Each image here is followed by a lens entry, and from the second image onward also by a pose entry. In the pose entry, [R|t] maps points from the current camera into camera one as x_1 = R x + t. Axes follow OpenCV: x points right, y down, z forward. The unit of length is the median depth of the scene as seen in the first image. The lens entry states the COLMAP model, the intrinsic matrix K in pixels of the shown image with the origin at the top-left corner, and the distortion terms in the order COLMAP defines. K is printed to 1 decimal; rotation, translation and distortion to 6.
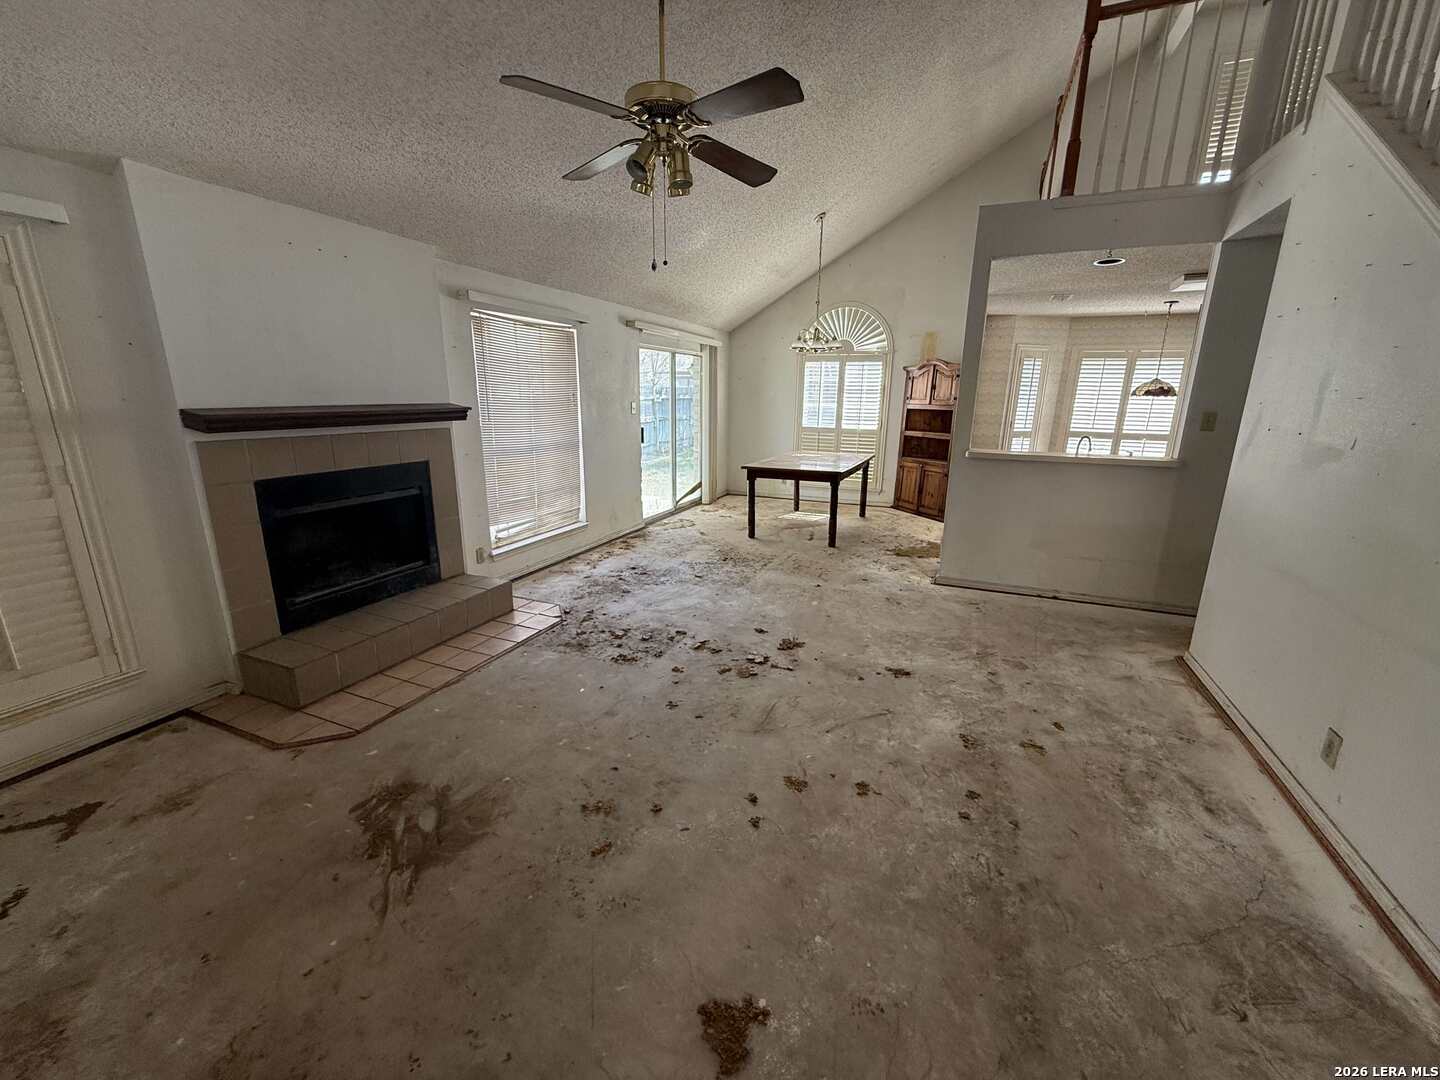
lens RADIAL K [[572.7, 0, 717.9], [0, 572.7, 540.4], [0, 0, 1]] dist [-0.002136, 0.000152]
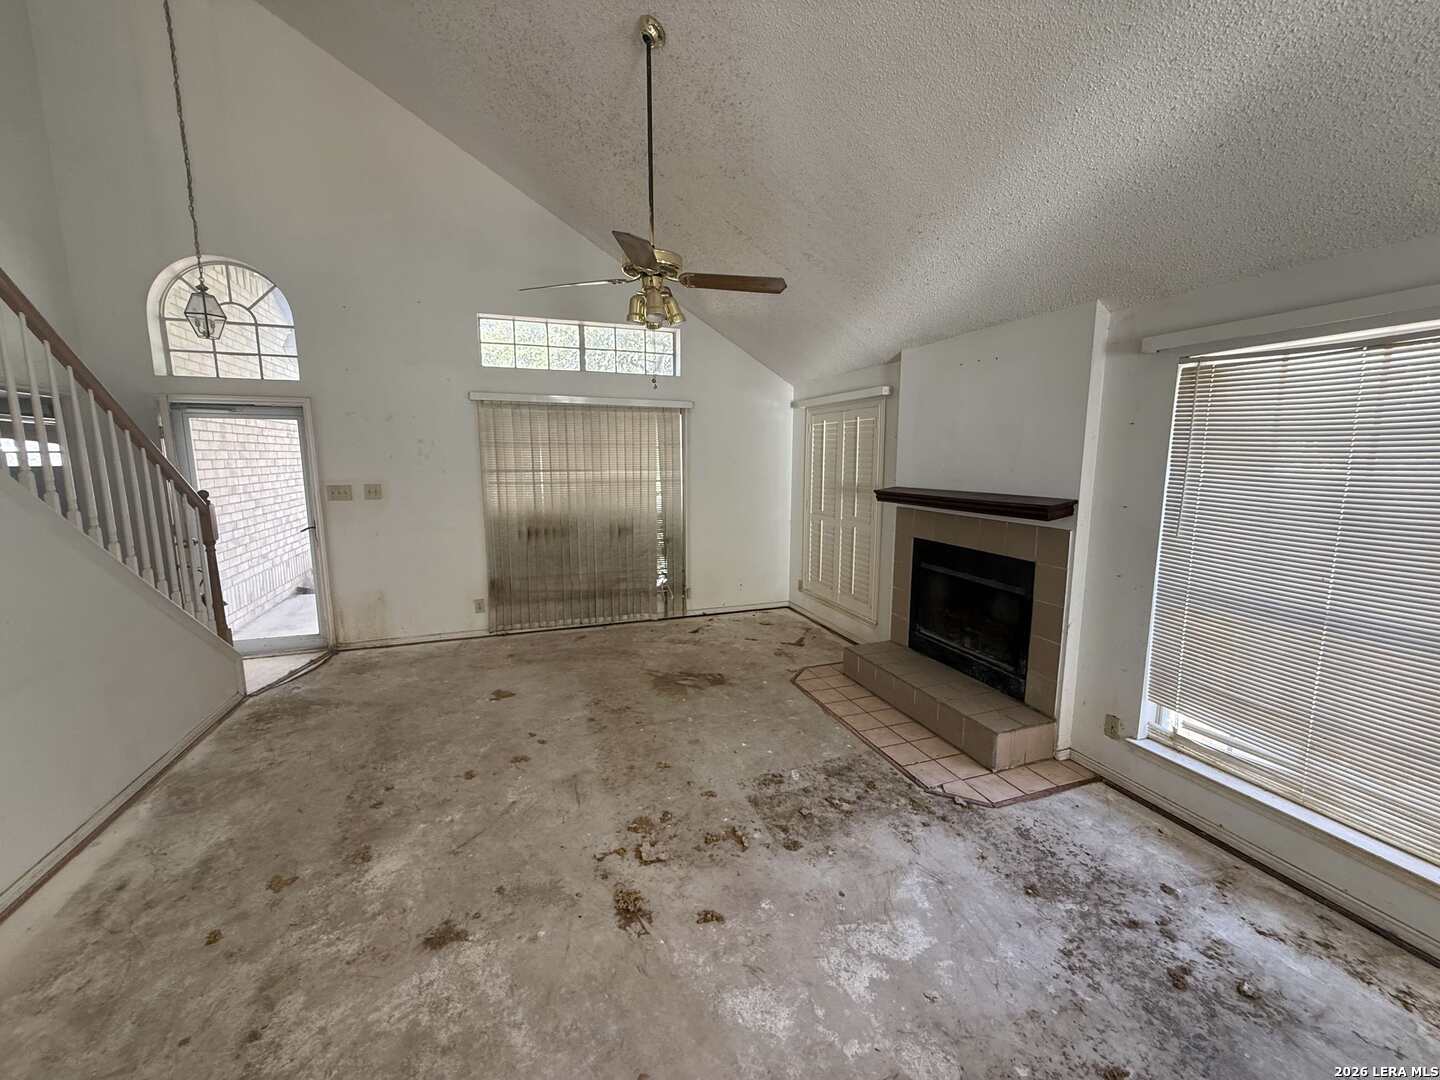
lens RADIAL K [[572.7, 0, 715.4], [0, 572.7, 539.5], [0, 0, 1]] dist [-0.002136, 0.000152]
pose [[-0.732174, 0.091297, -0.674971, 0.454774], [-0.175251, 0.932360, 0.316215, -0.396141], [0.658185, 0.349814, -0.666650, 1.380944]]
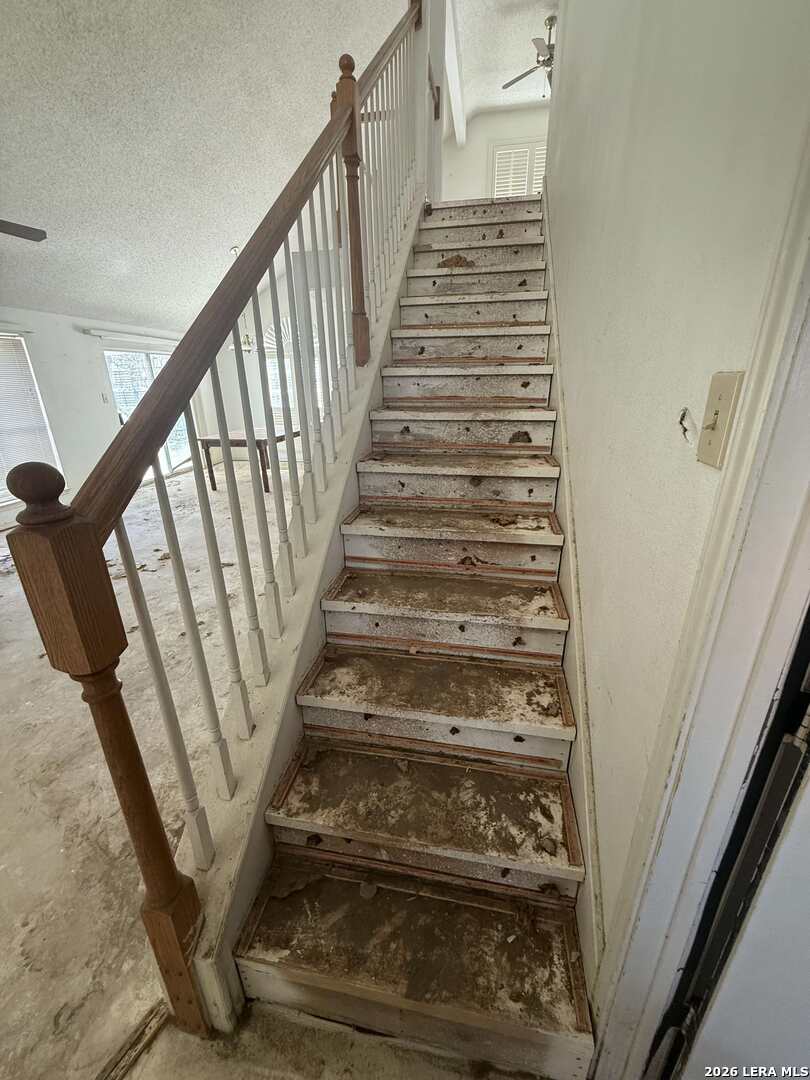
lens RADIAL K [[429.5, 0, 405.7], [0, 429.5, 538.1], [0, 0, 1]] dist [-0.002136, 0.000152]
pose [[0.974412, -0.098205, 0.202179, 0.524354], [0.076580, 0.990736, 0.112148, 0.054745], [-0.211320, -0.093796, 0.972906, -0.245879]]
